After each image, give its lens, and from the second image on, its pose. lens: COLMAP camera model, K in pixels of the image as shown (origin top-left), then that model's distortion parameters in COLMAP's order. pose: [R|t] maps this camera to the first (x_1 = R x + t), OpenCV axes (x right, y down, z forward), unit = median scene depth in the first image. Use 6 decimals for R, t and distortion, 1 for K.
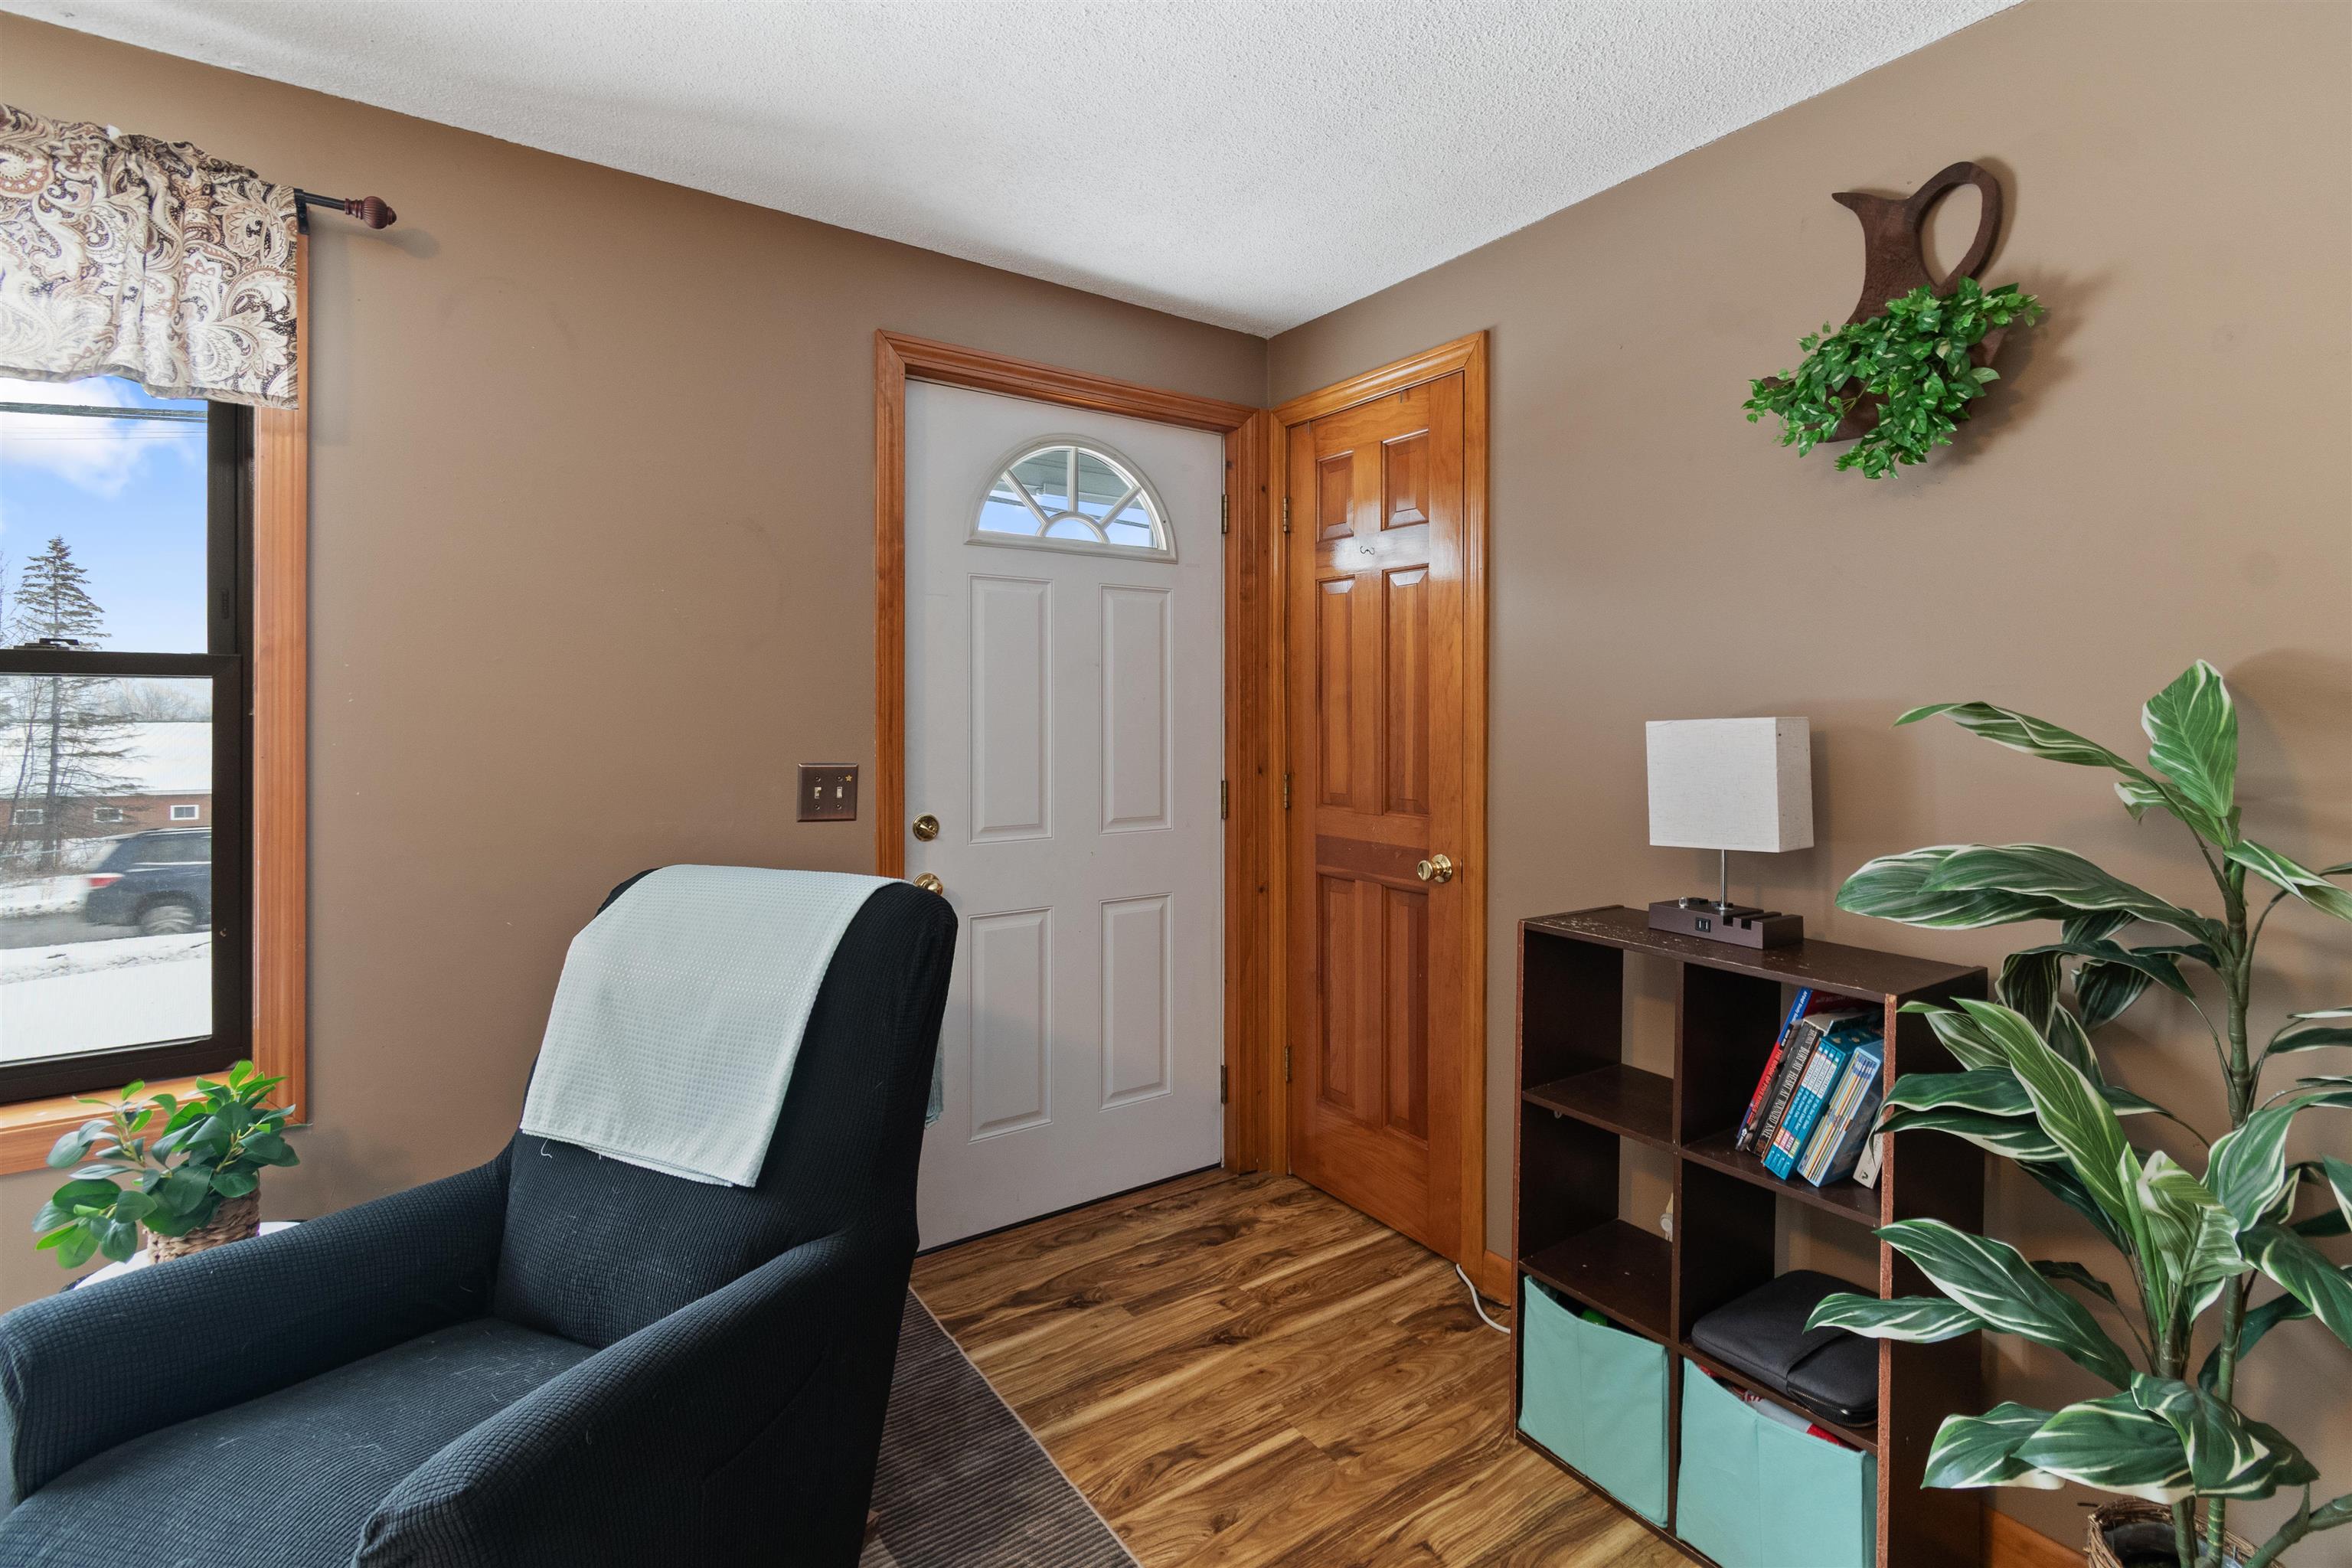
lens RADIAL K [[1067.3, 0, 1192.1], [0, 1067.3, 722.4], [0, 0, 1]] dist [0.001251, -0.001125]
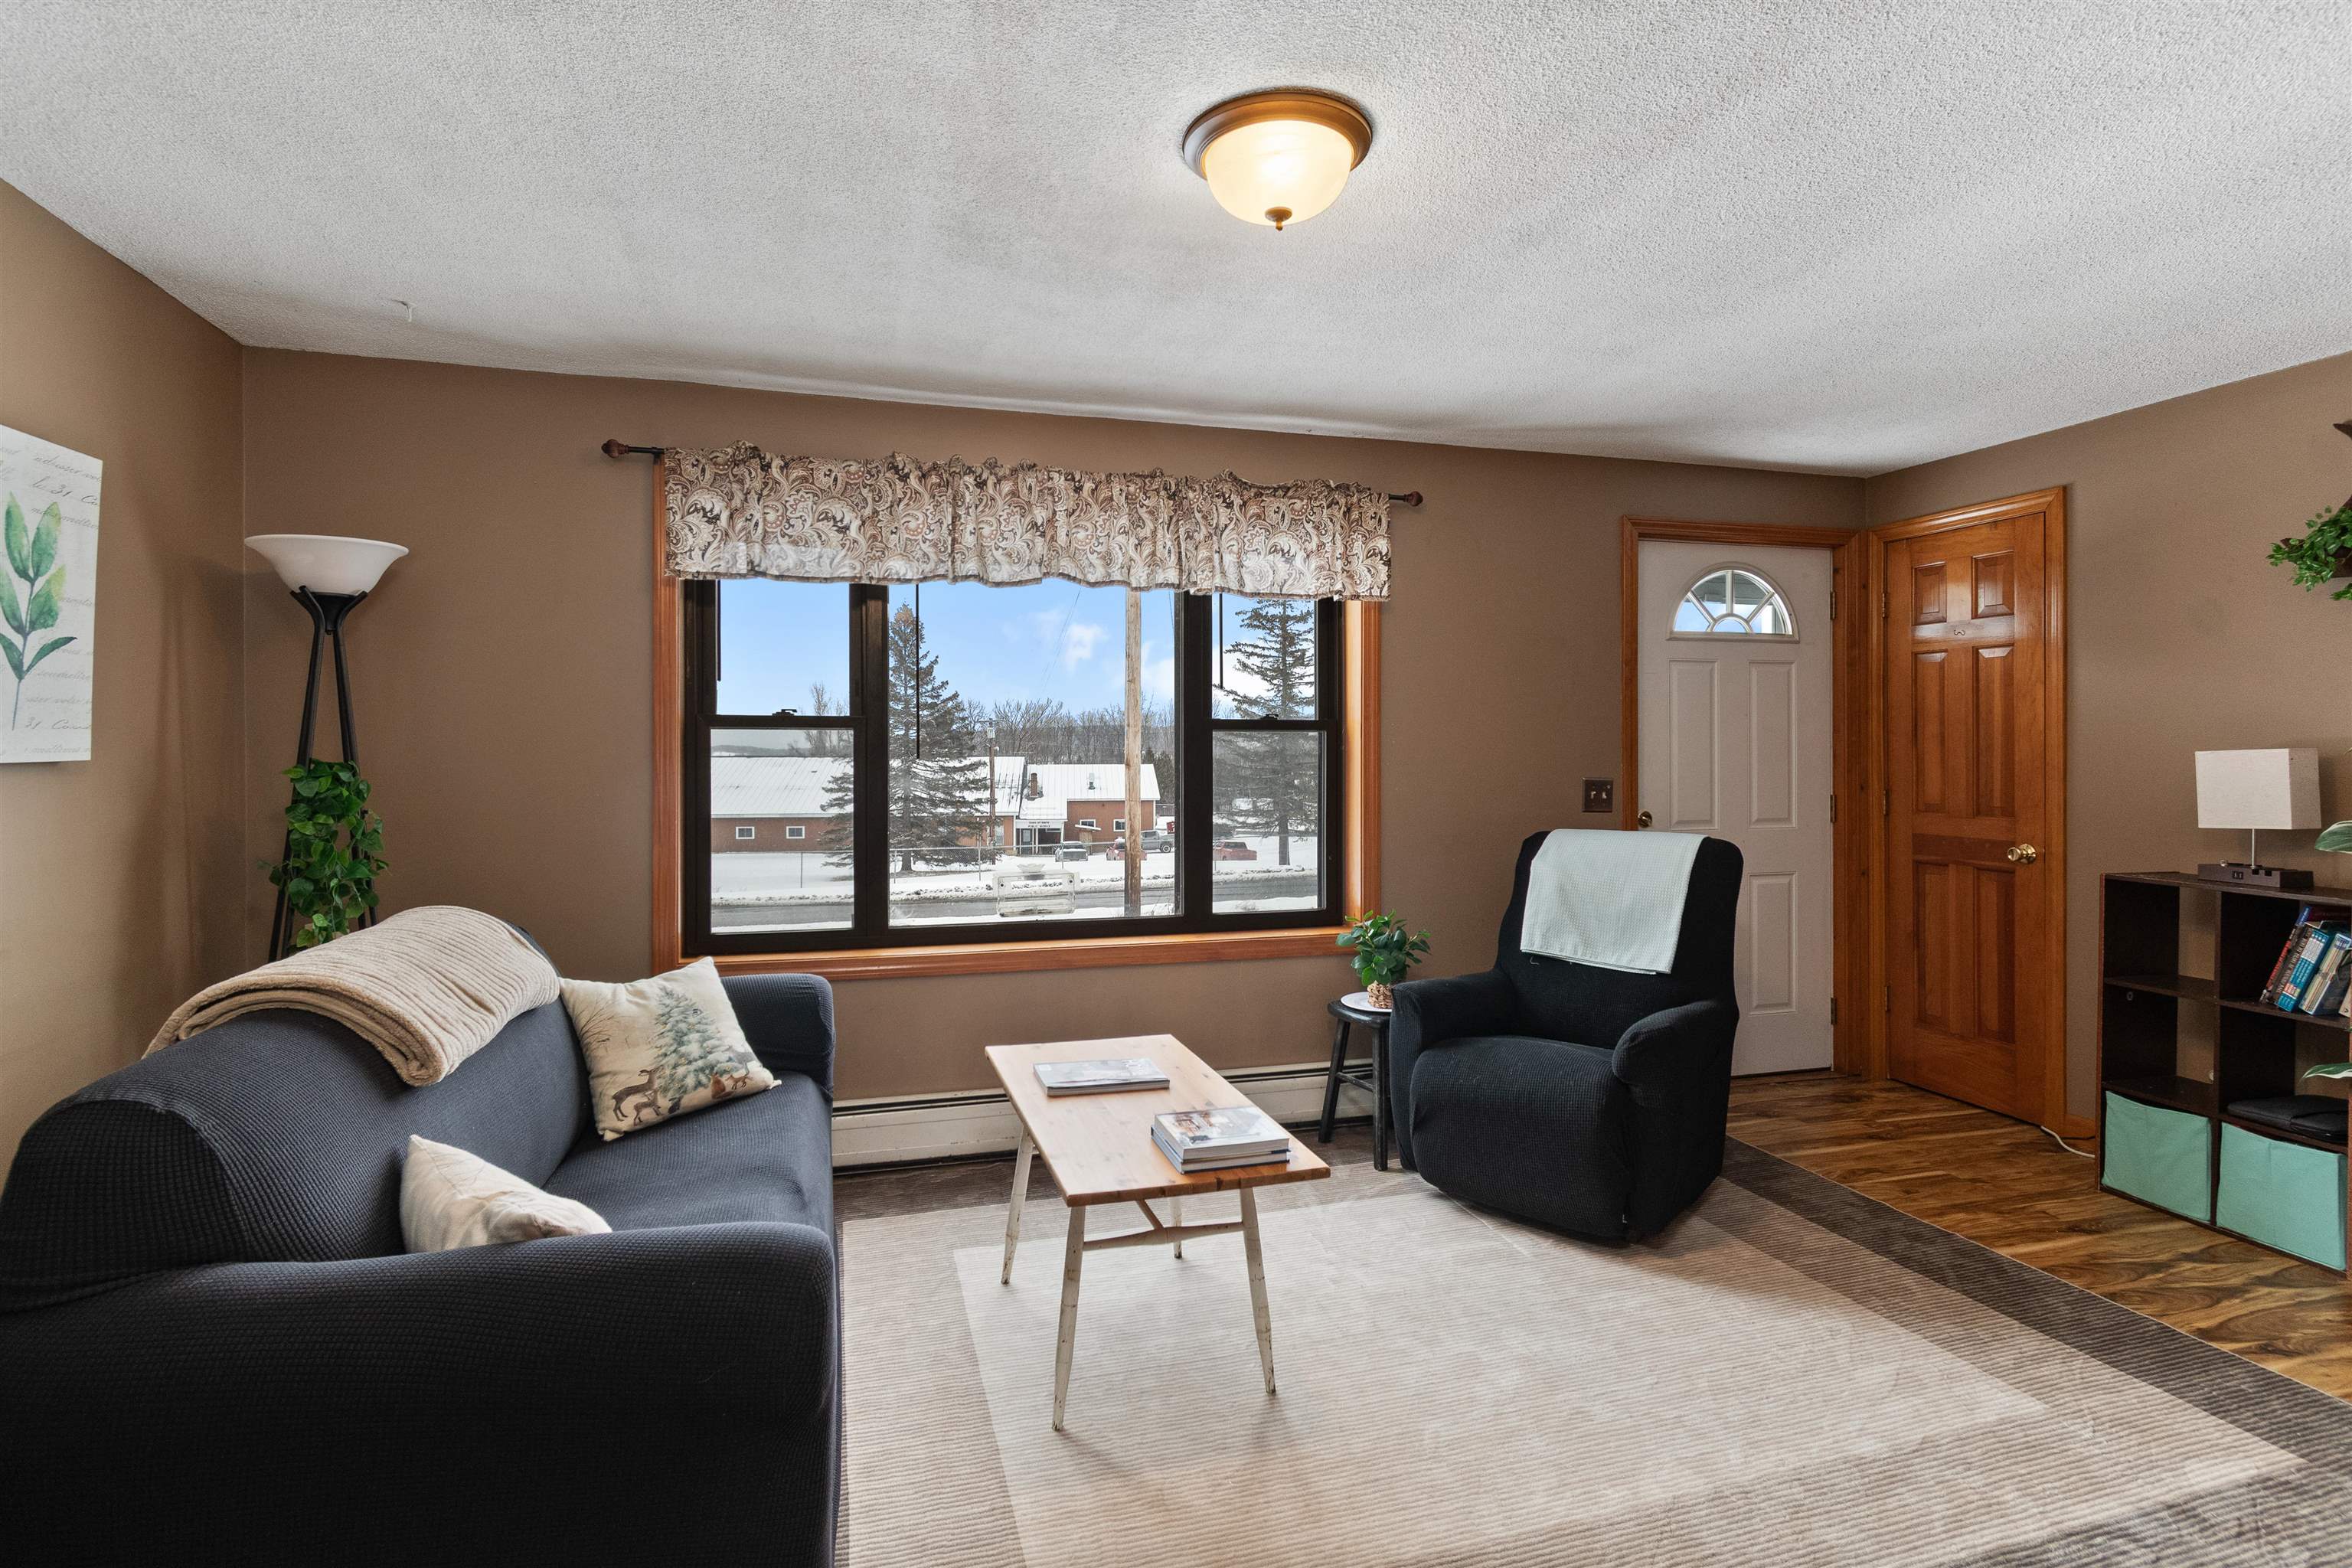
lens RADIAL K [[1154.0, 0, 1185.5], [0, 1154.0, 751.0], [0, 0, 1]] dist [0.001708, -0.003520]
pose [[0.945385, -0.001594, -0.325953, -0.372304], [-0.000257, 0.999984, -0.005636, 0.007120], [0.325957, 0.005412, 0.945369, -0.947986]]
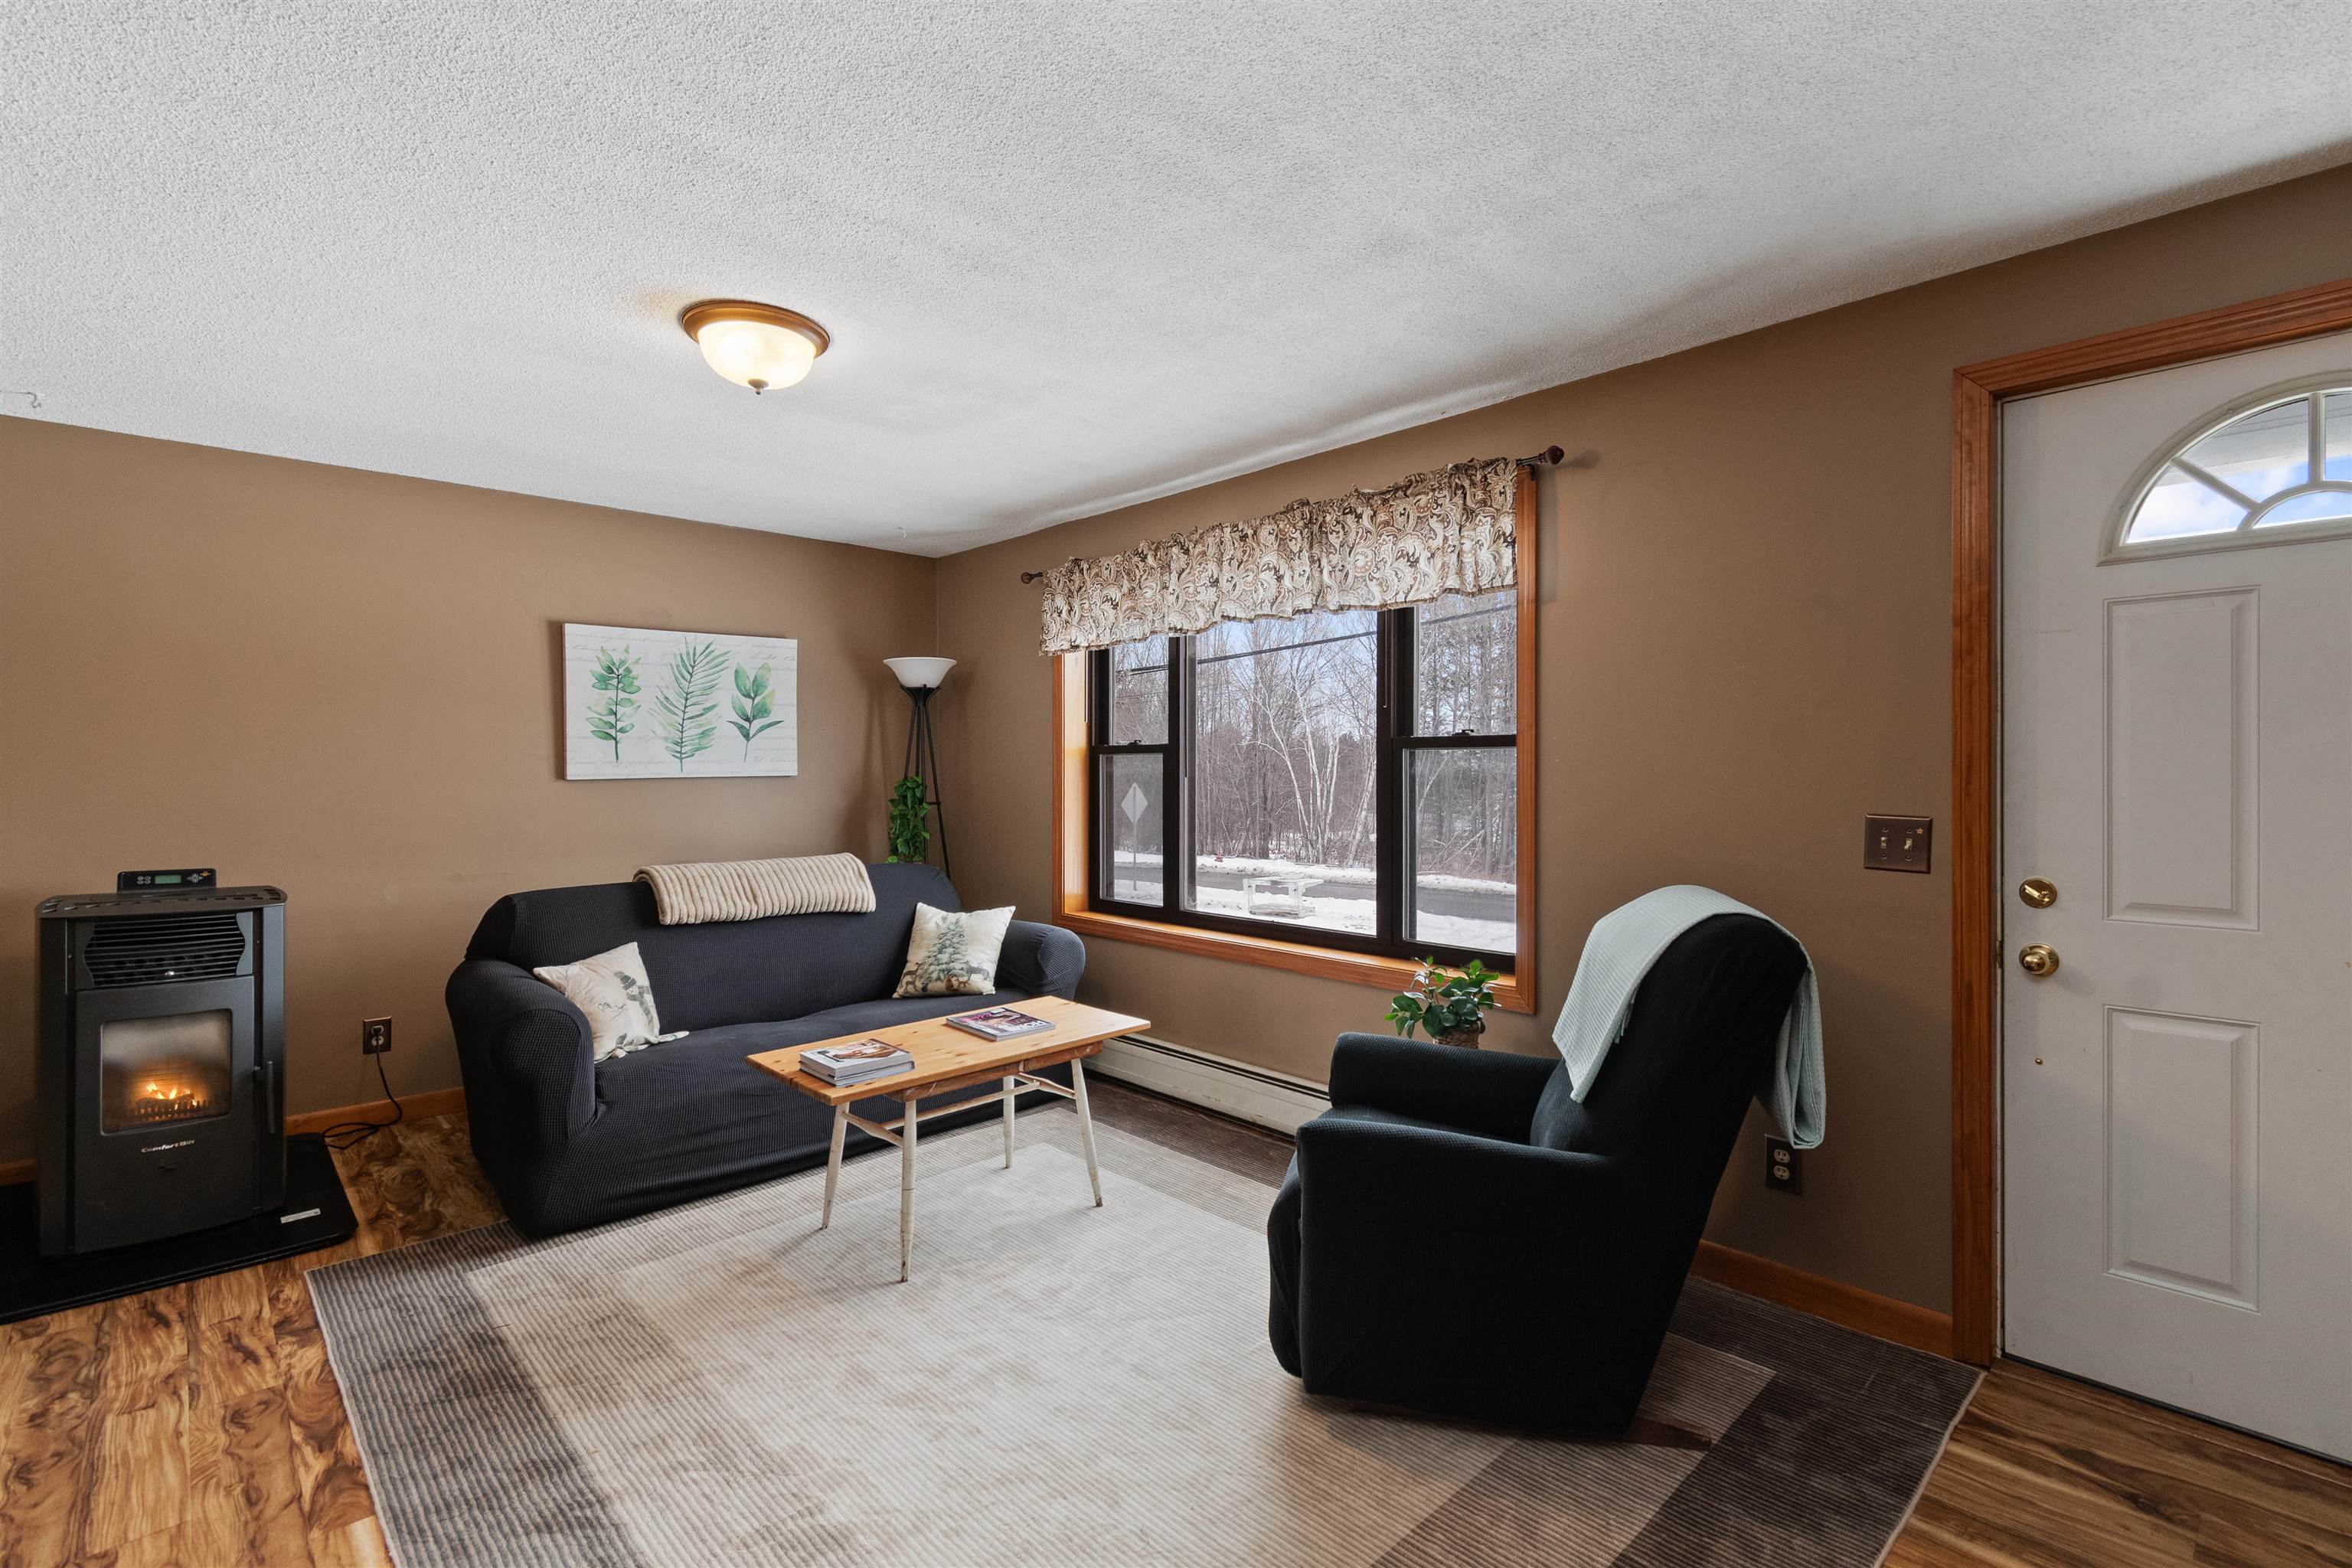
lens RADIAL K [[1067.3, 0, 1201.4], [0, 1067.3, 770.1], [0, 0, 1]] dist [0.001251, -0.001125]
pose [[0.152502, 0.003073, -0.988298, 0.589668], [-0.000506, 0.999995, 0.003032, -0.007712], [0.988303, 0.000038, 0.152503, 0.186068]]
